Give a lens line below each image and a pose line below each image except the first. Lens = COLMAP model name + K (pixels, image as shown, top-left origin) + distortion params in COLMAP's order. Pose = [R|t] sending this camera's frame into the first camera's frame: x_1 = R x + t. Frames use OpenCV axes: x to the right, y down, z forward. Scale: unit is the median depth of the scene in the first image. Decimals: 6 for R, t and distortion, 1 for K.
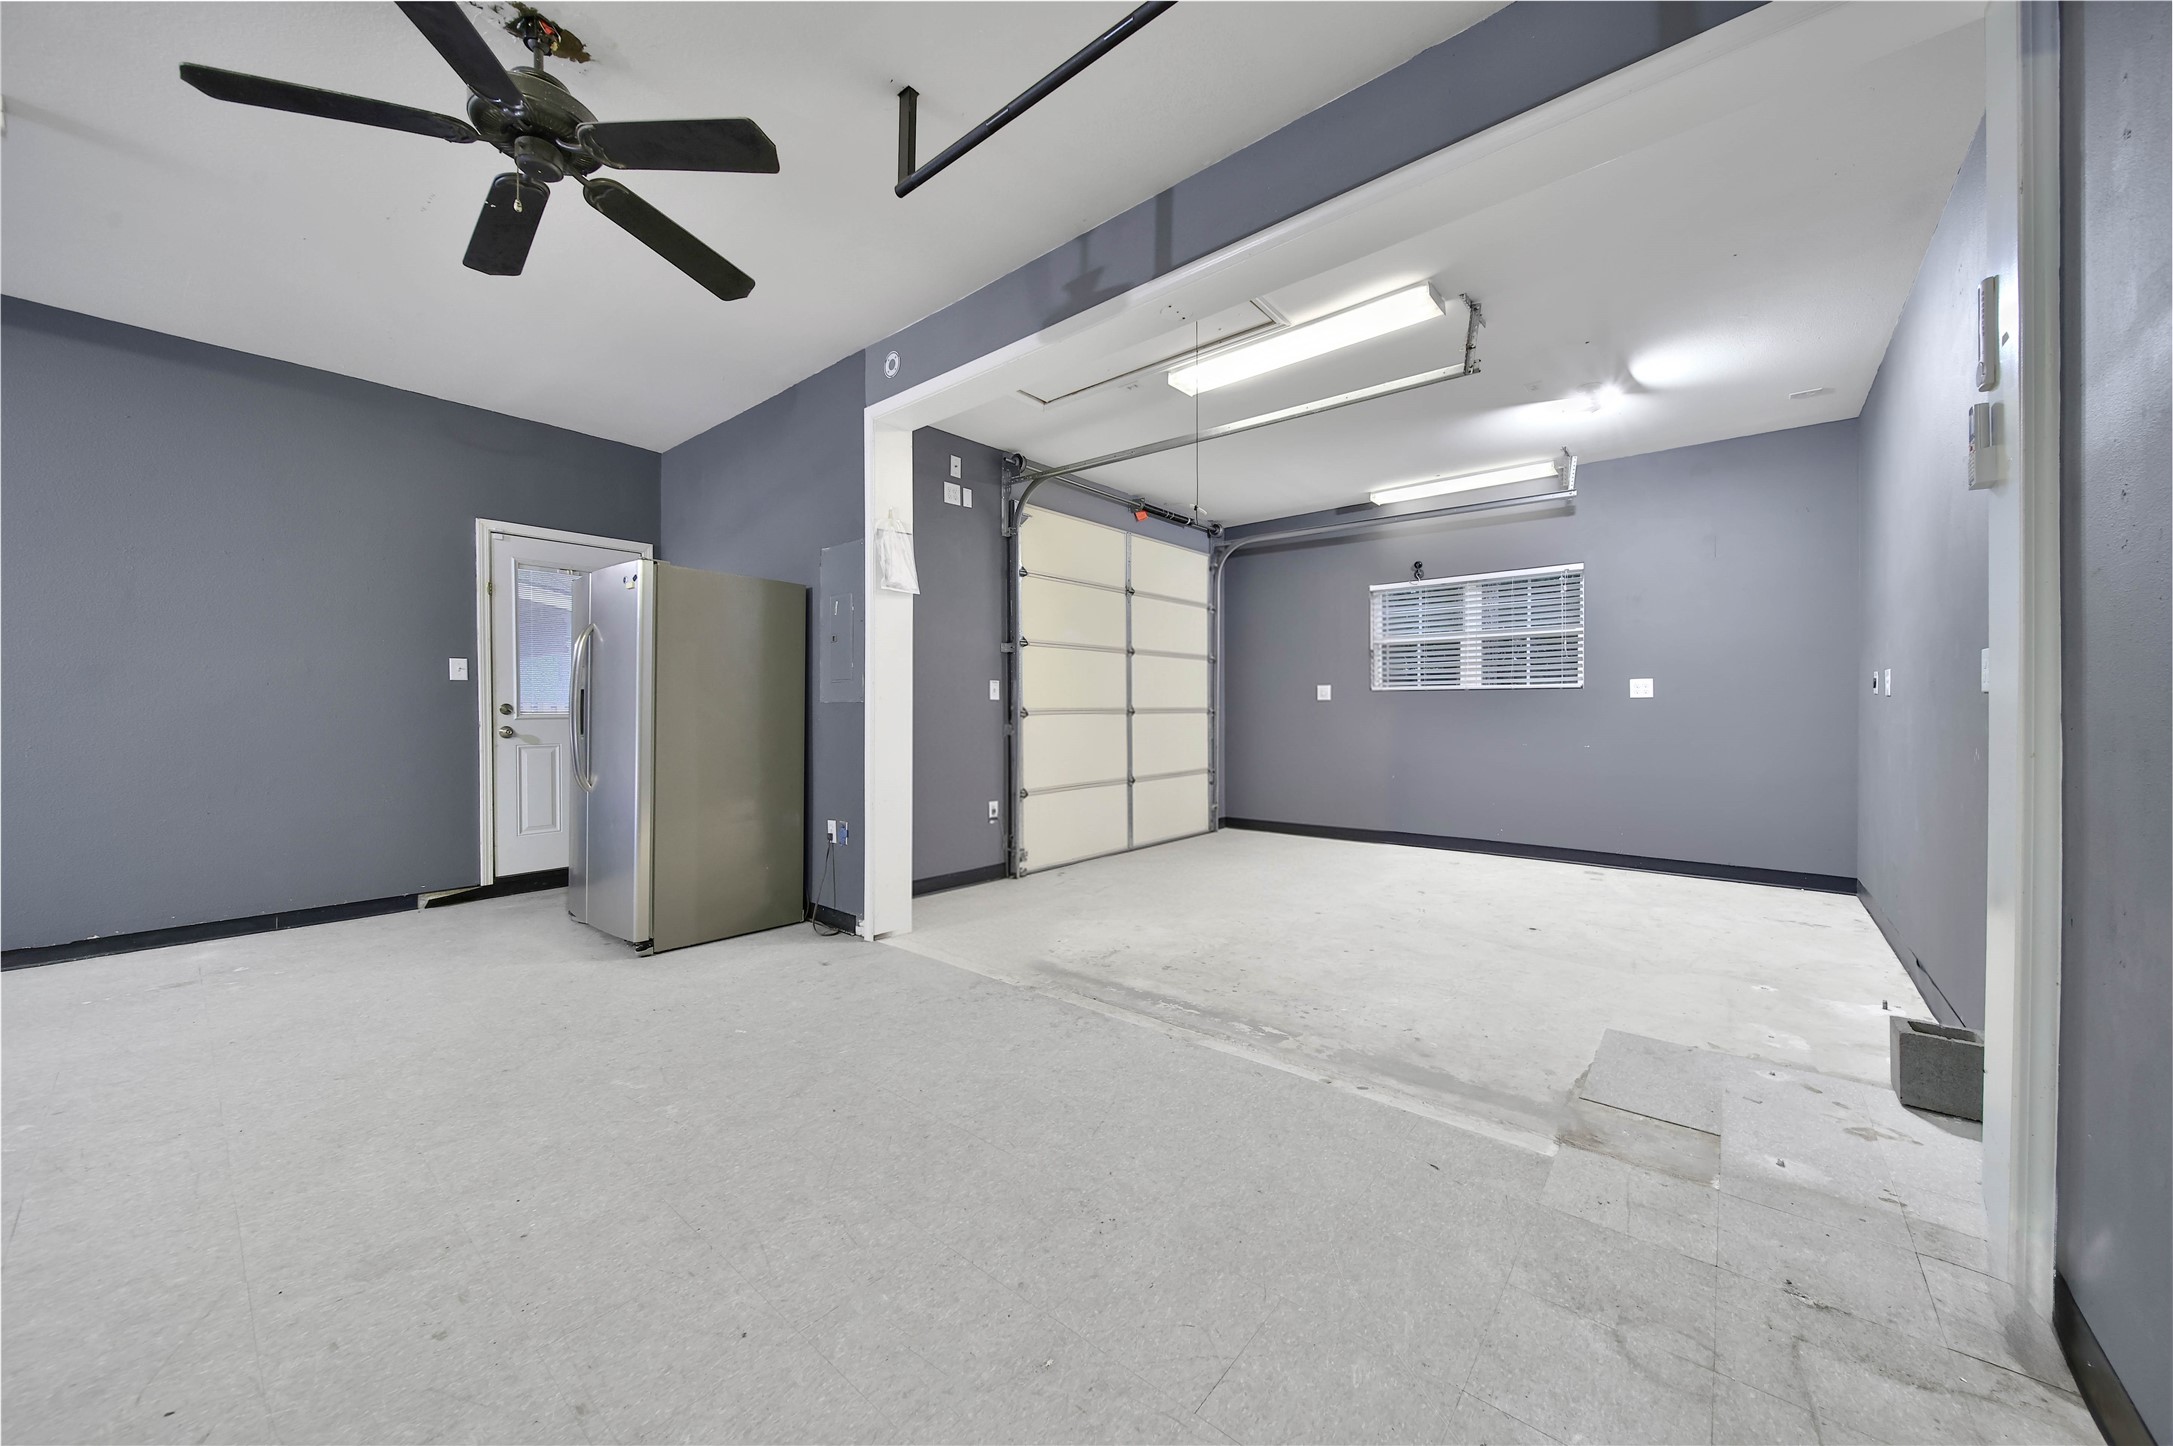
lens RADIAL K [[765.1, 0, 1086.5], [0, 765.1, 723.0], [0, 0, 1]] dist [-0.000057, -0.000002]
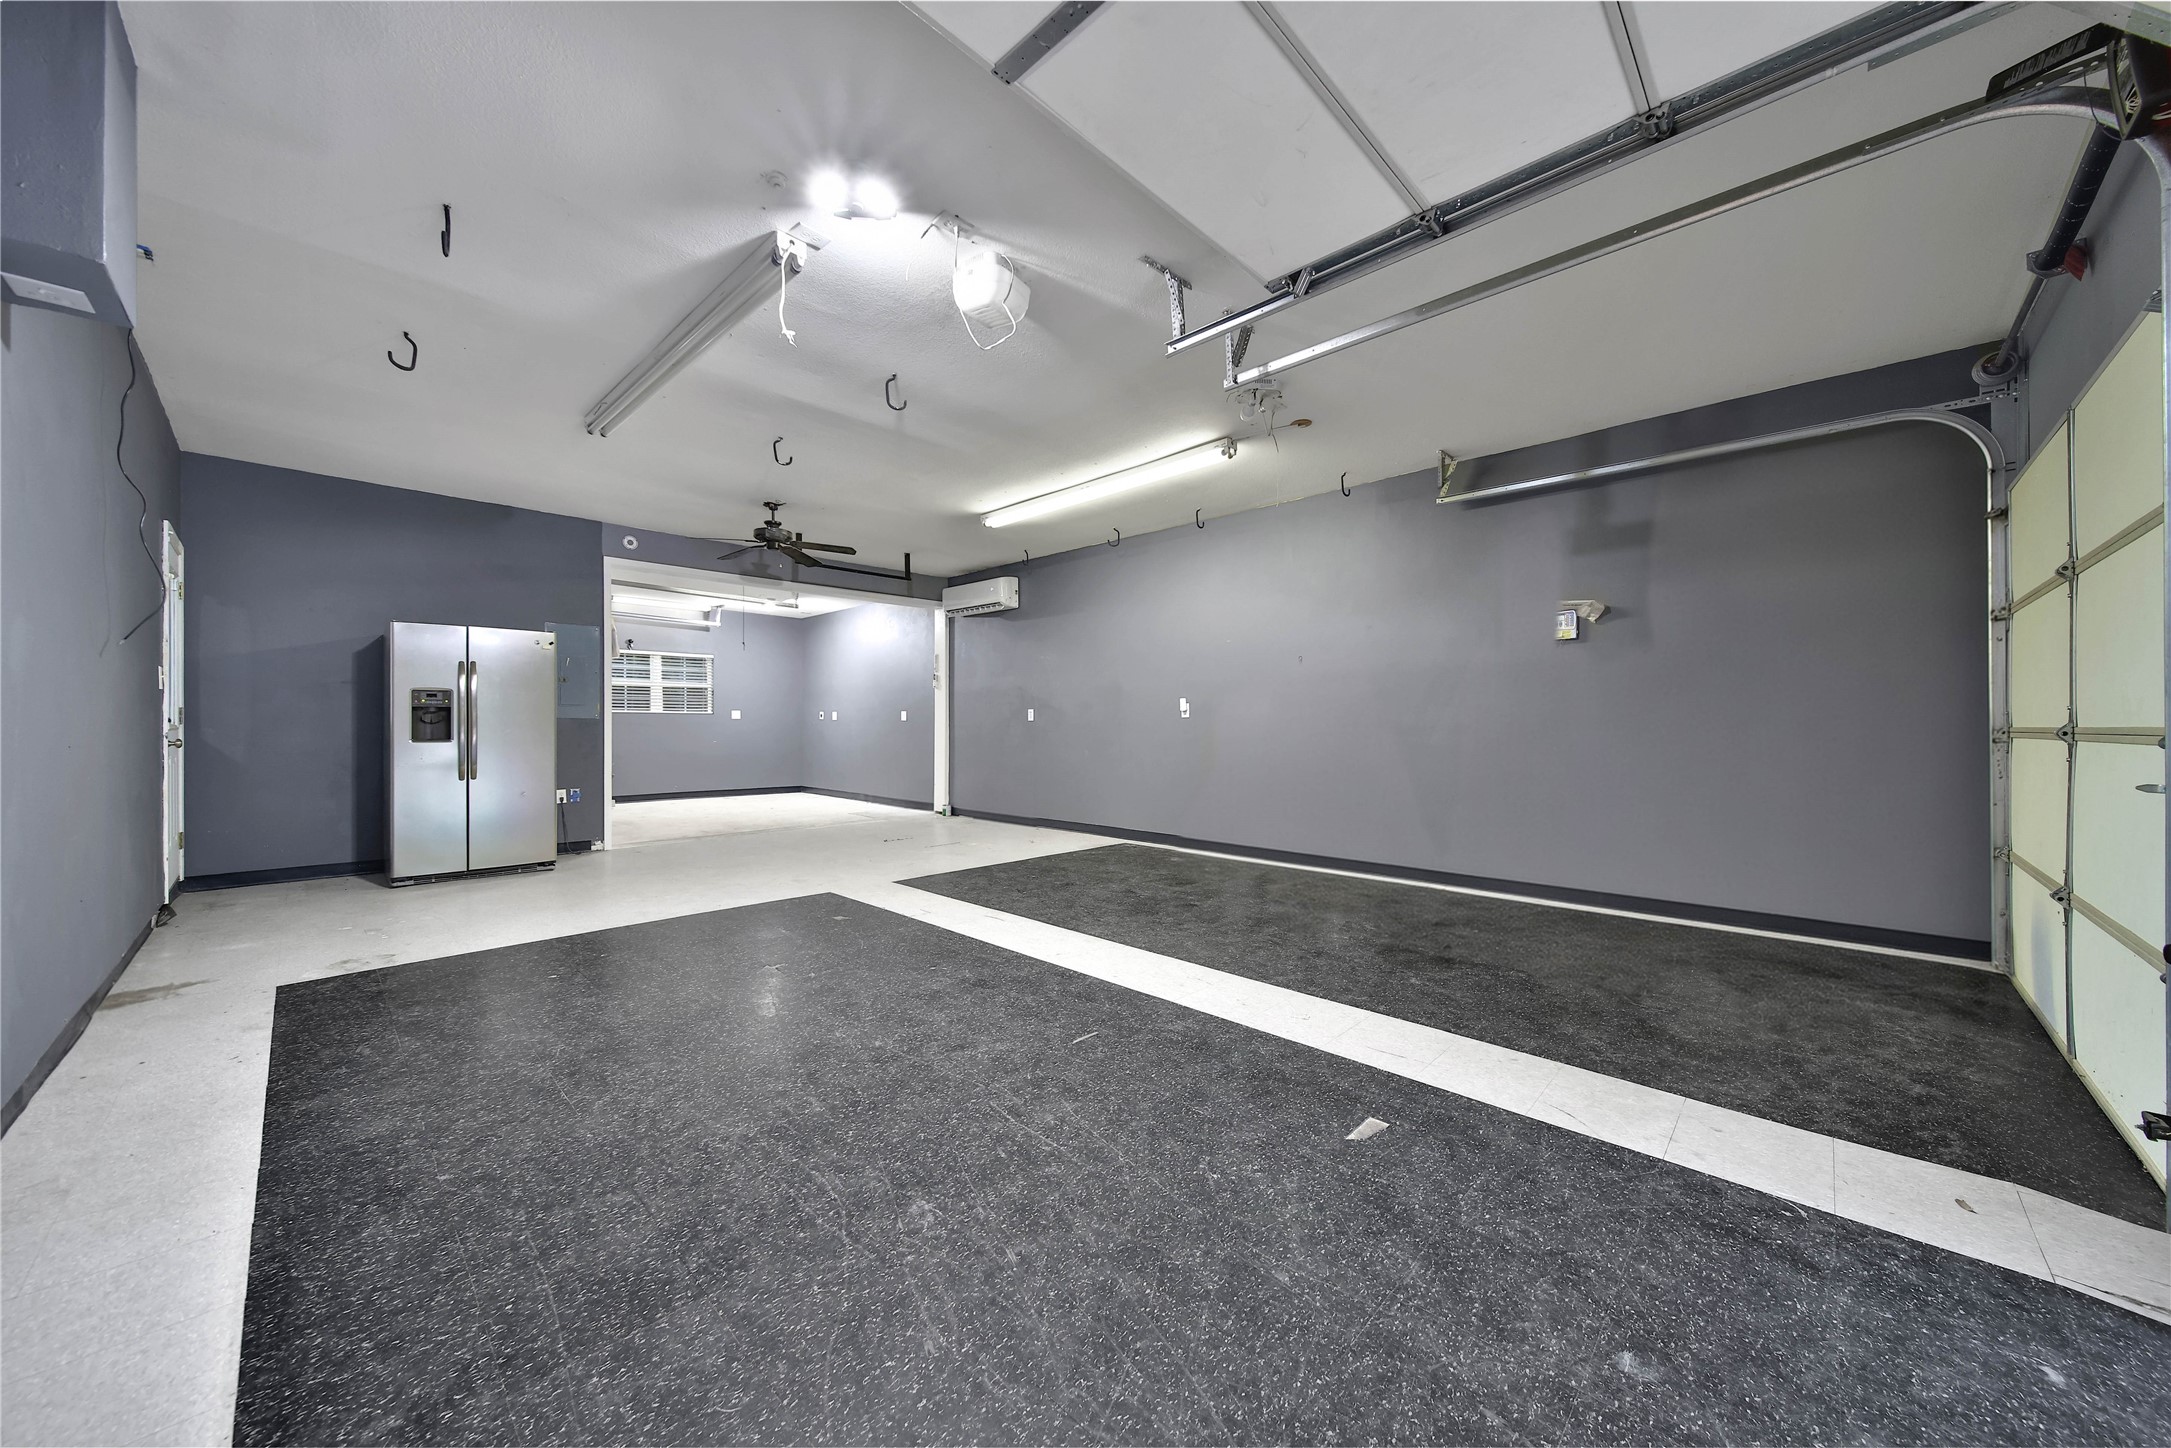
lens RADIAL K [[769.5, 0, 1085.5], [0, 769.5, 724.0], [0, 0, 1]] dist [0.000002, -0.000001]
pose [[0.068204, 0.004556, 0.997661, -1.278427], [0.013071, 0.999900, -0.005460, 0.006126], [-0.997586, 0.013413, 0.068138, -0.158425]]
